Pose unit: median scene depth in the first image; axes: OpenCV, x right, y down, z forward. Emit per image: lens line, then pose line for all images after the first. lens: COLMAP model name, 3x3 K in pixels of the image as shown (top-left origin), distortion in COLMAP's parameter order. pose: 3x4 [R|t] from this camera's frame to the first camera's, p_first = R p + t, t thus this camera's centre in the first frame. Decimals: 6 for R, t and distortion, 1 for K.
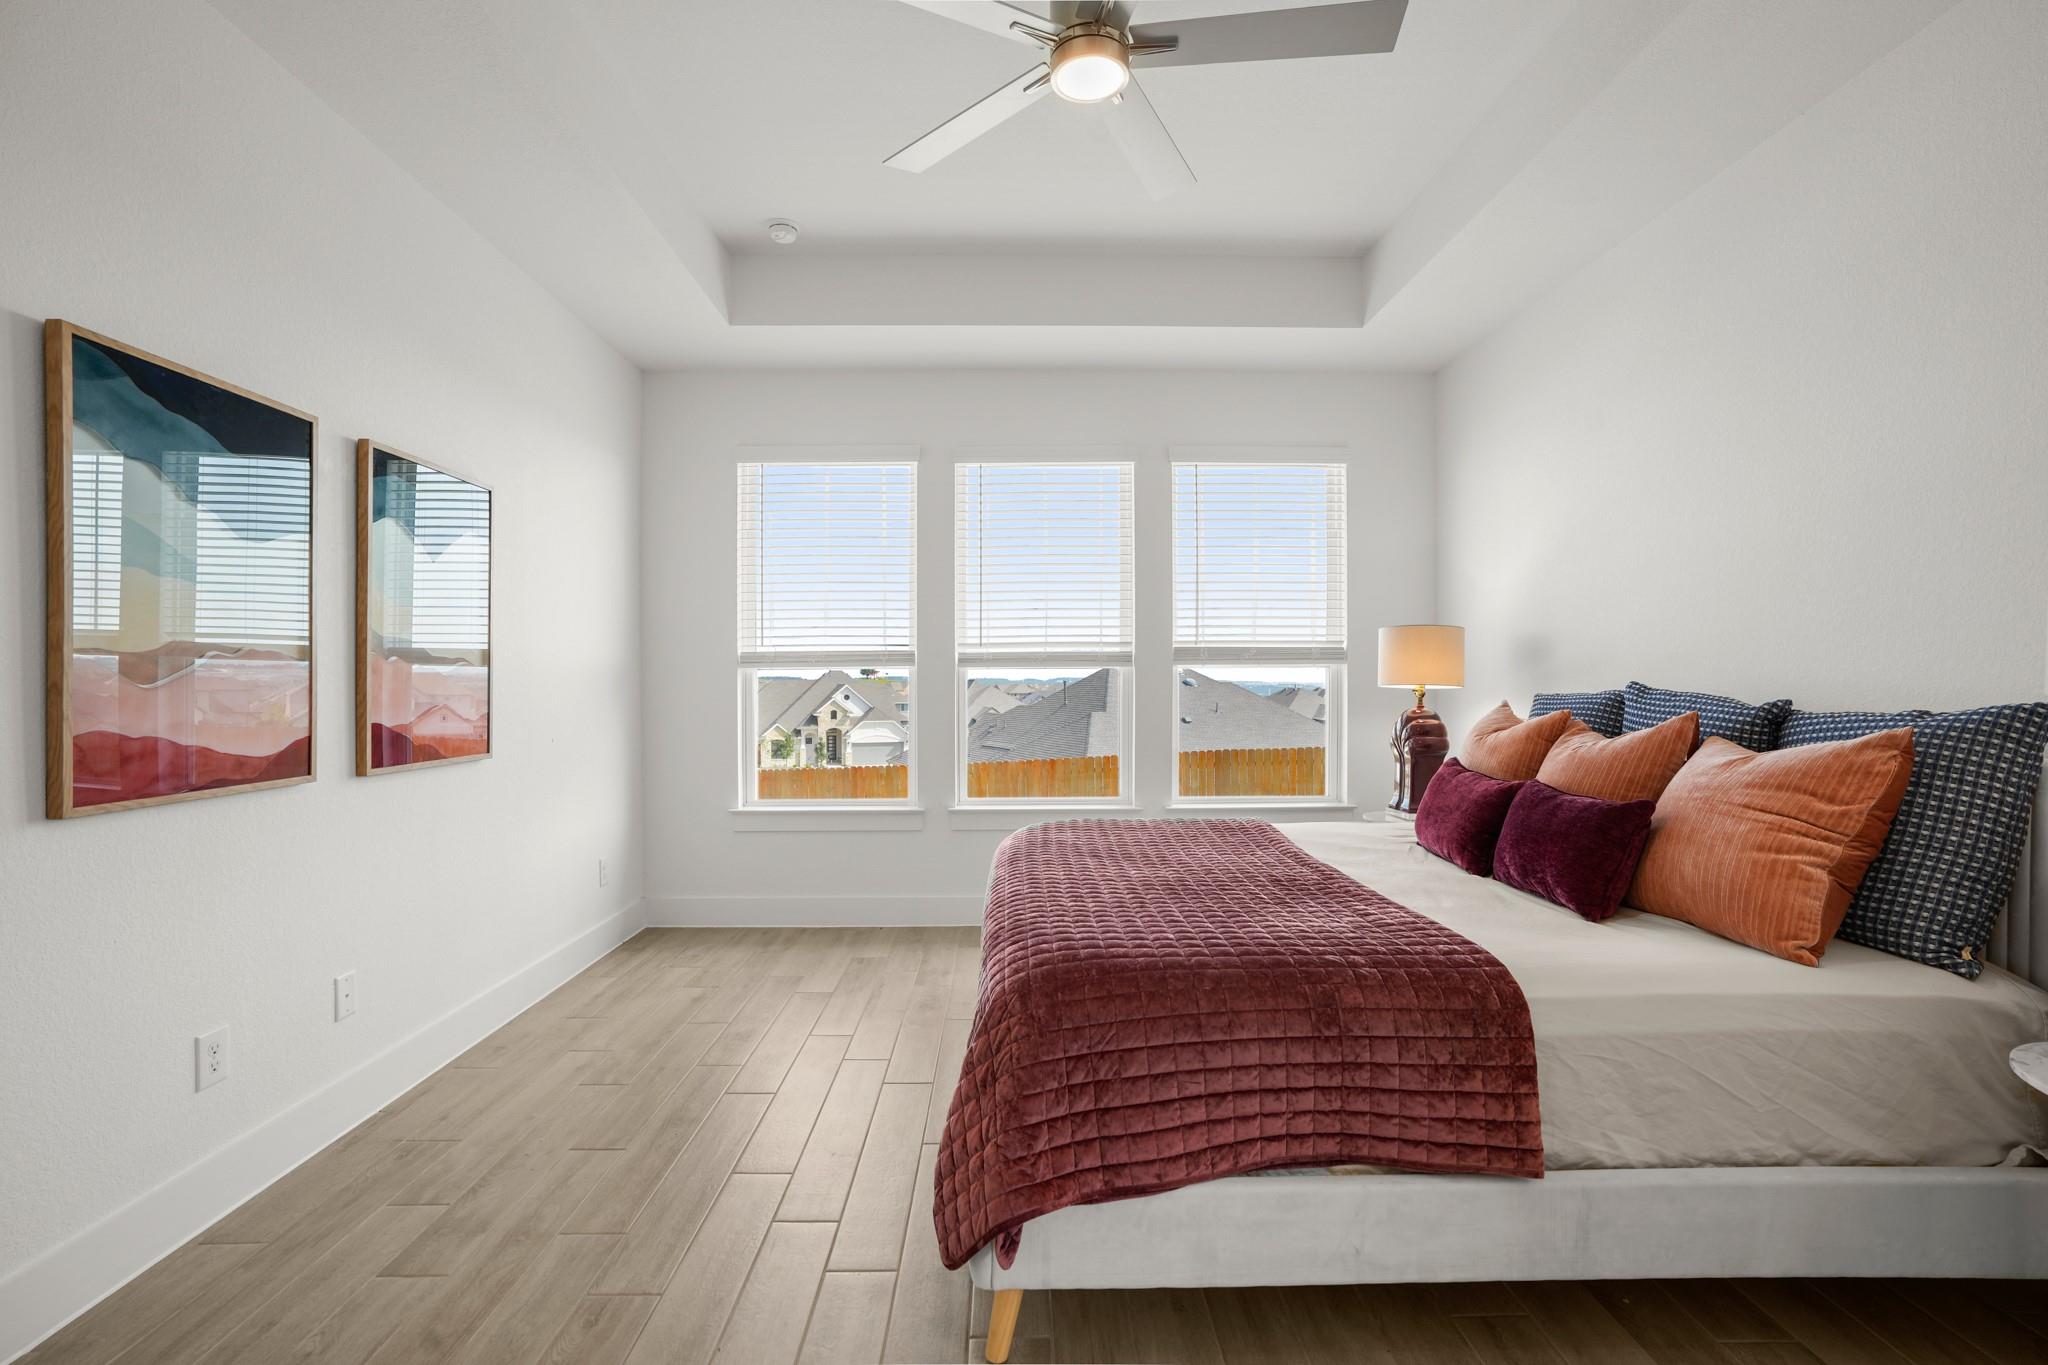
lens RADIAL K [[936.8, 0, 1016.0], [0, 936.8, 684.9], [0, 0, 1]] dist [-0.033027, 0.017915]
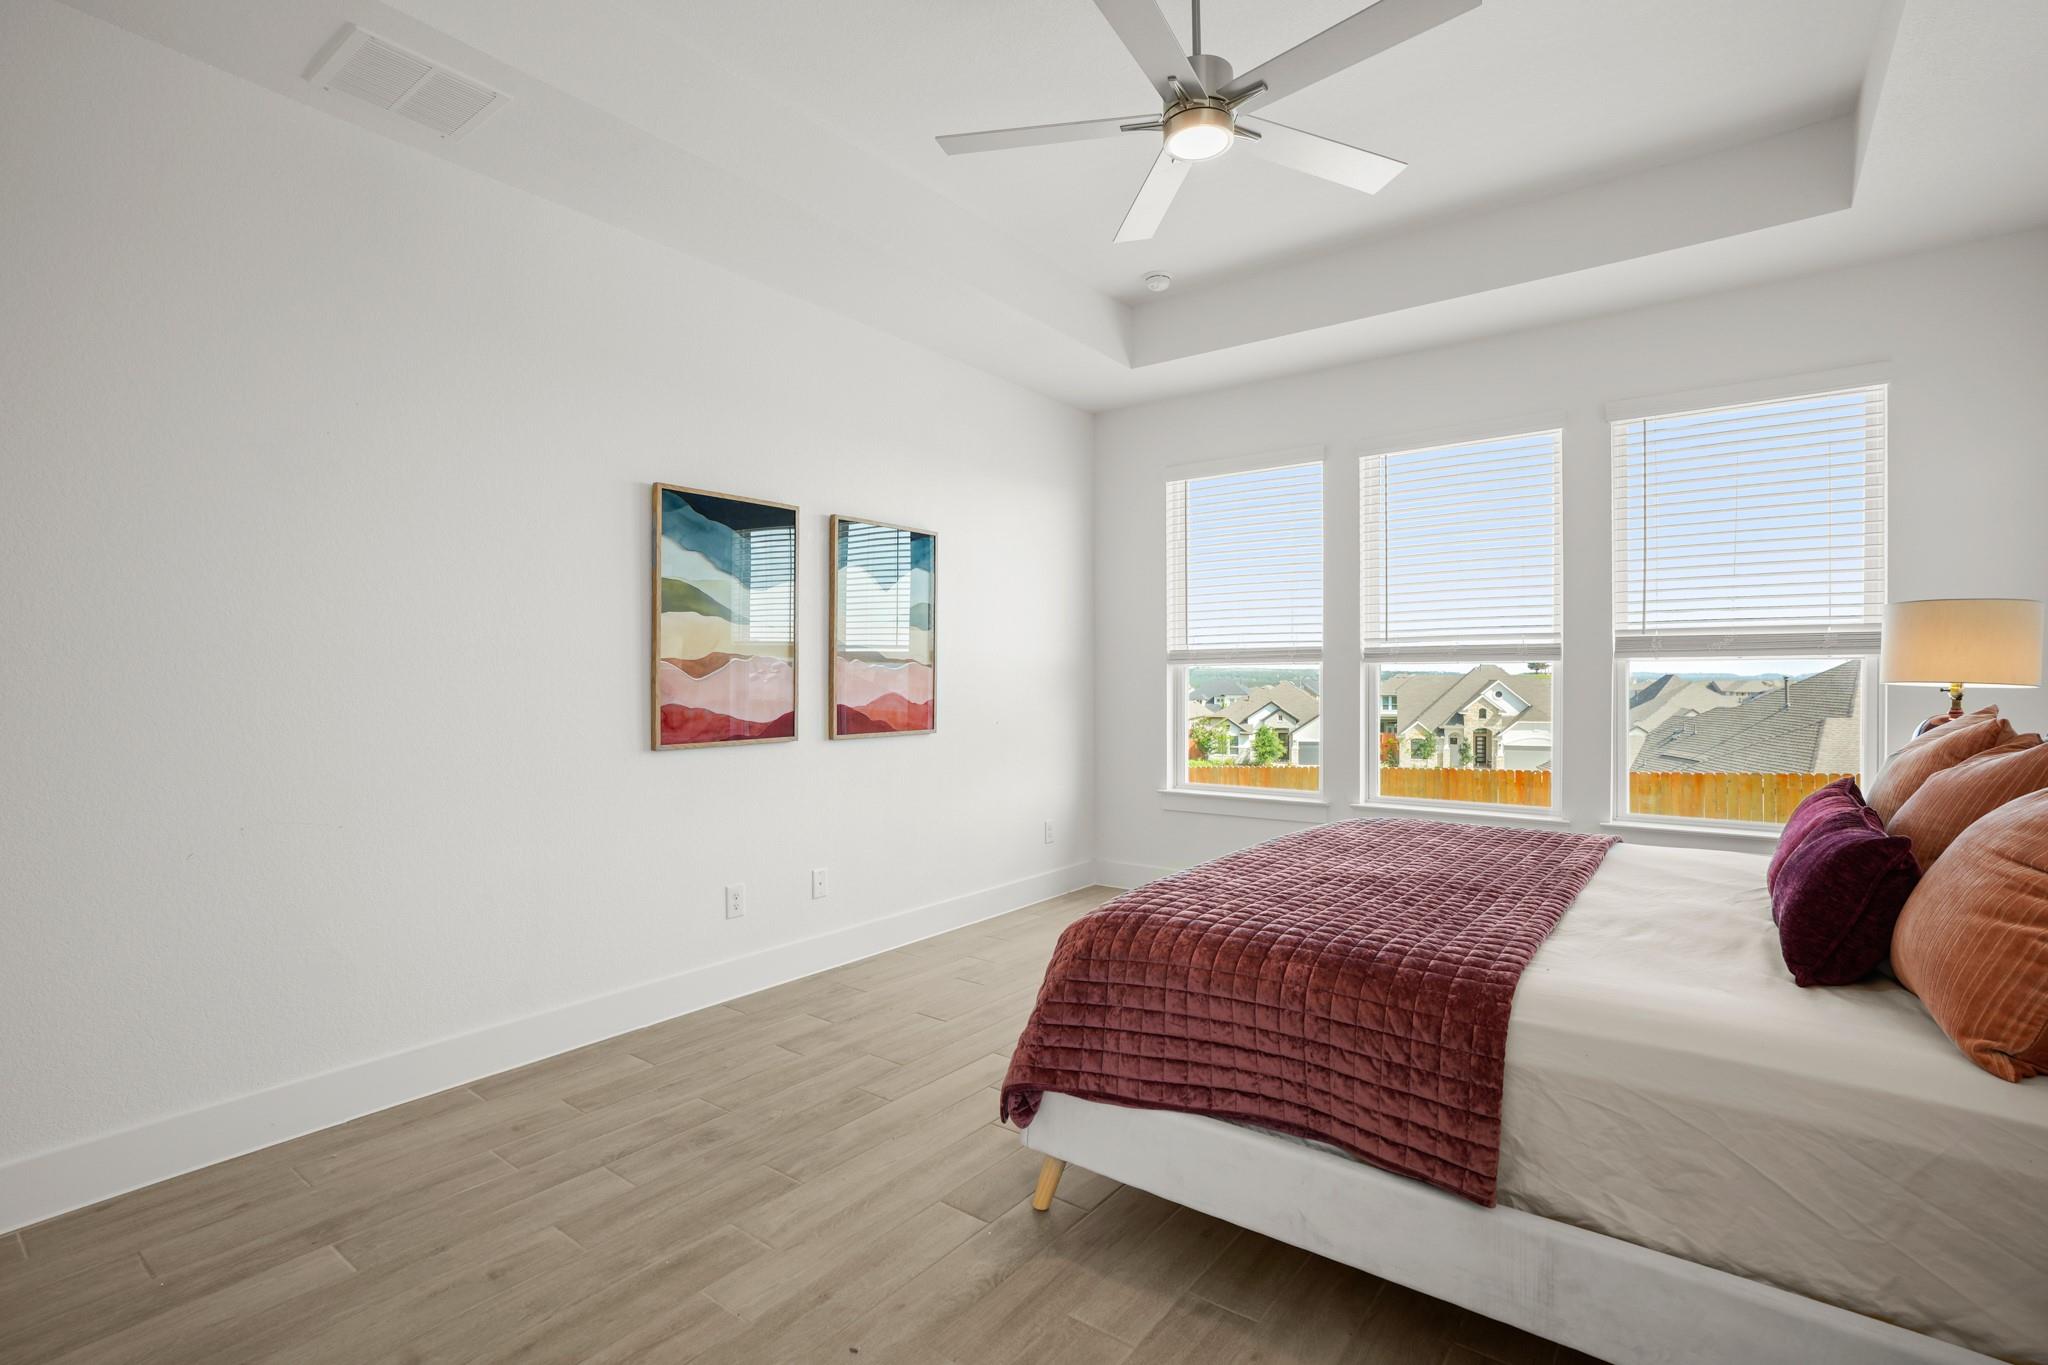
lens RADIAL K [[936.8, 0, 987.0], [0, 936.8, 676.3], [0, 0, 1]] dist [-0.033027, 0.017915]
pose [[0.781136, 0.000927, -0.624360, 0.494210], [-0.003377, 0.999991, -0.002741, -0.000717], [0.624351, 0.004249, 0.781132, -0.035063]]
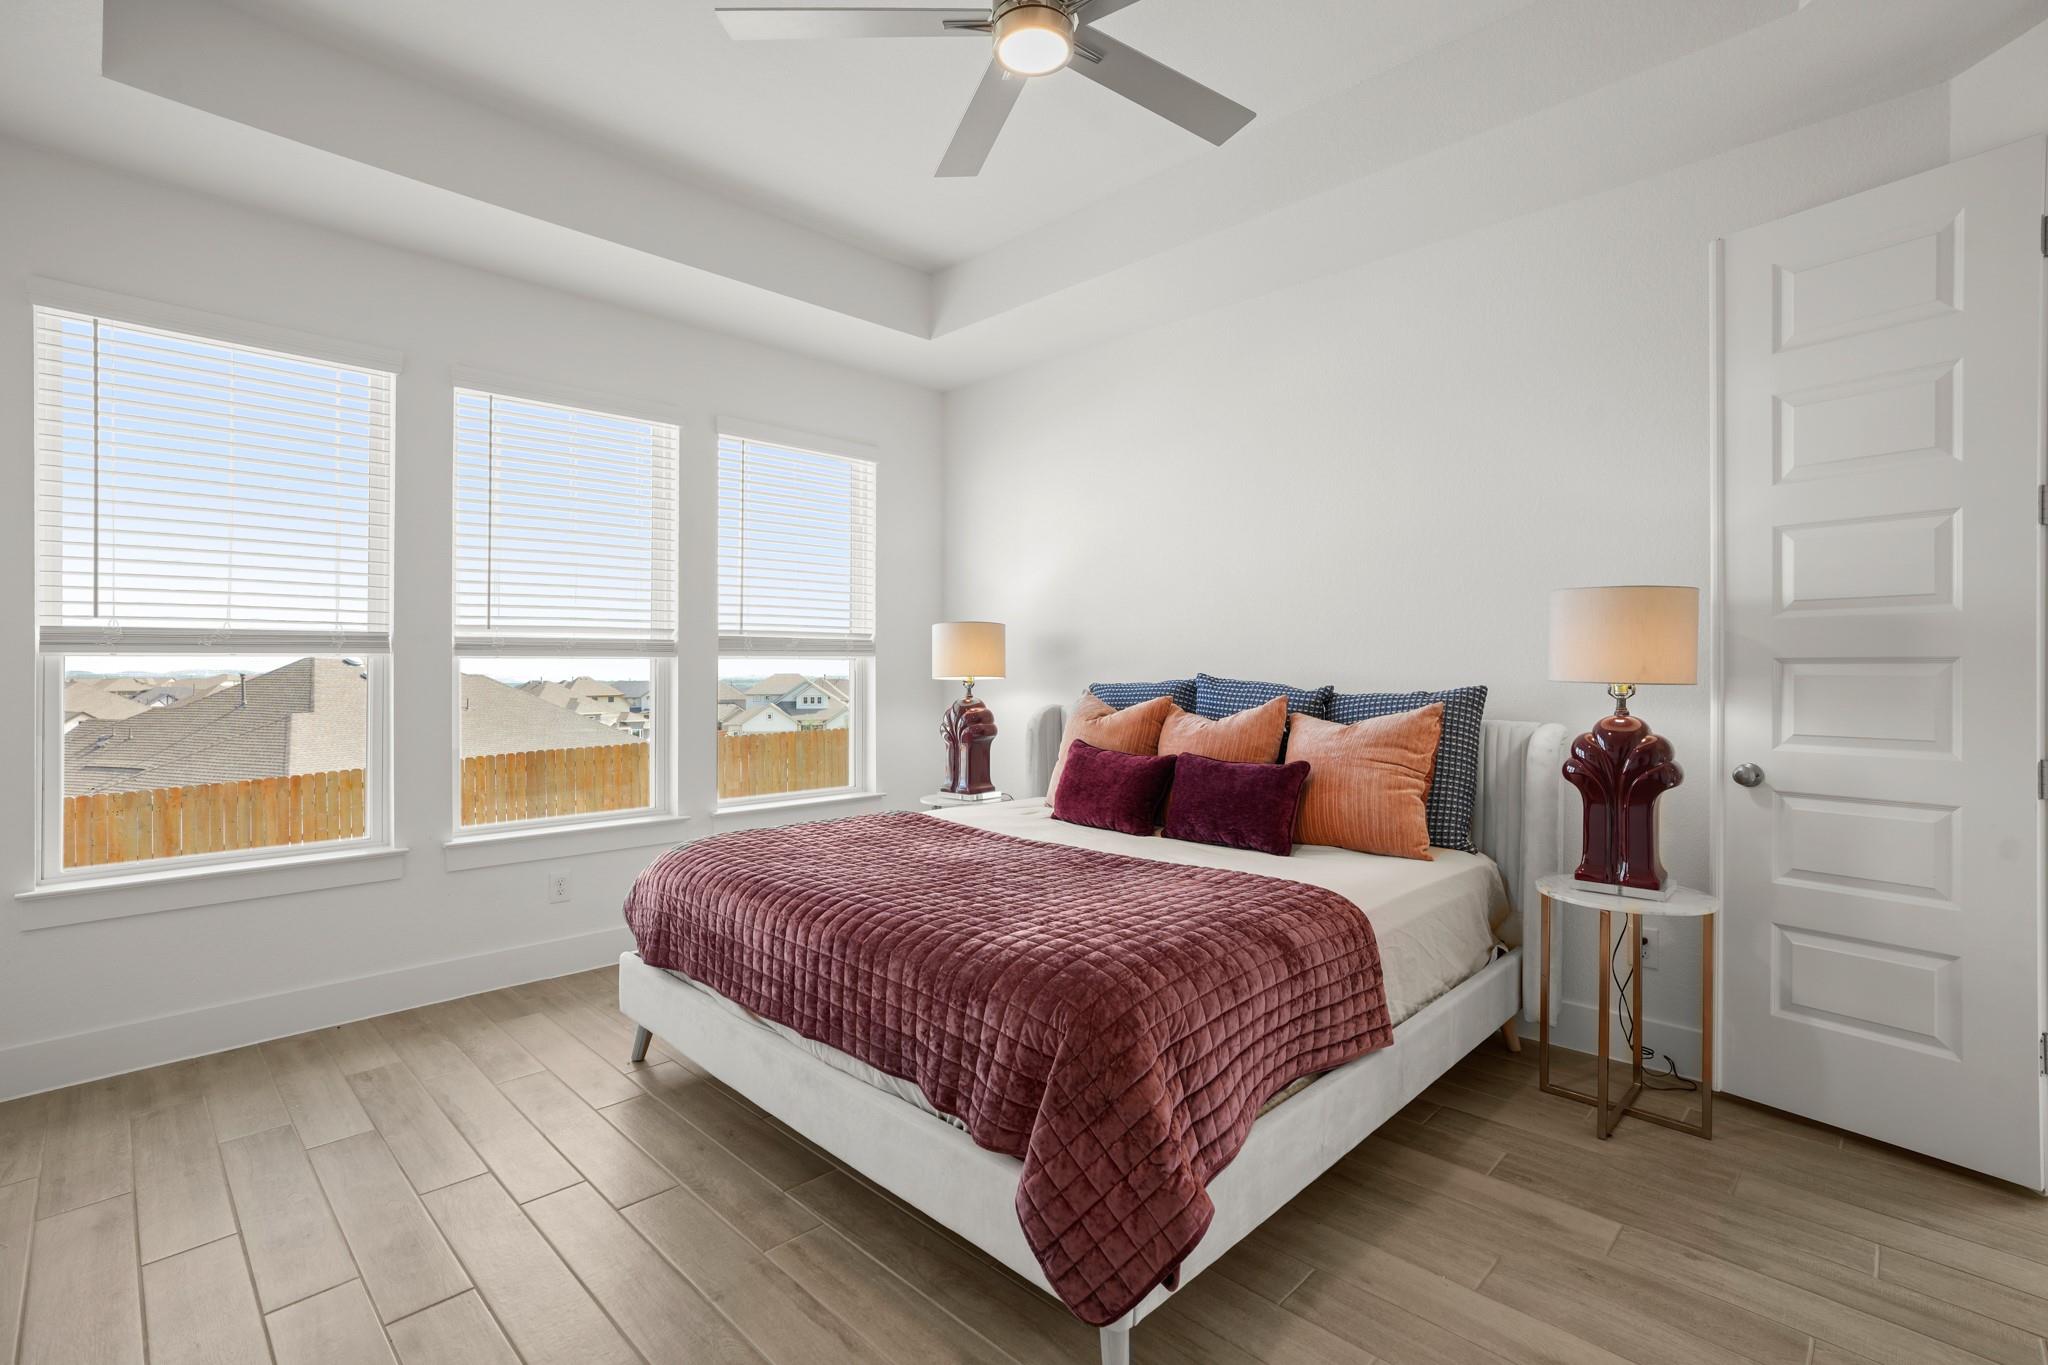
lens RADIAL K [[936.8, 0, 1042.0], [0, 936.8, 673.8], [0, 0, 1]] dist [-0.033027, 0.017915]
pose [[0.713308, -0.000541, 0.700850, -0.488368], [0.003649, 0.999989, -0.002942, -0.000134], [-0.700841, 0.004656, 0.713303, 0.260047]]
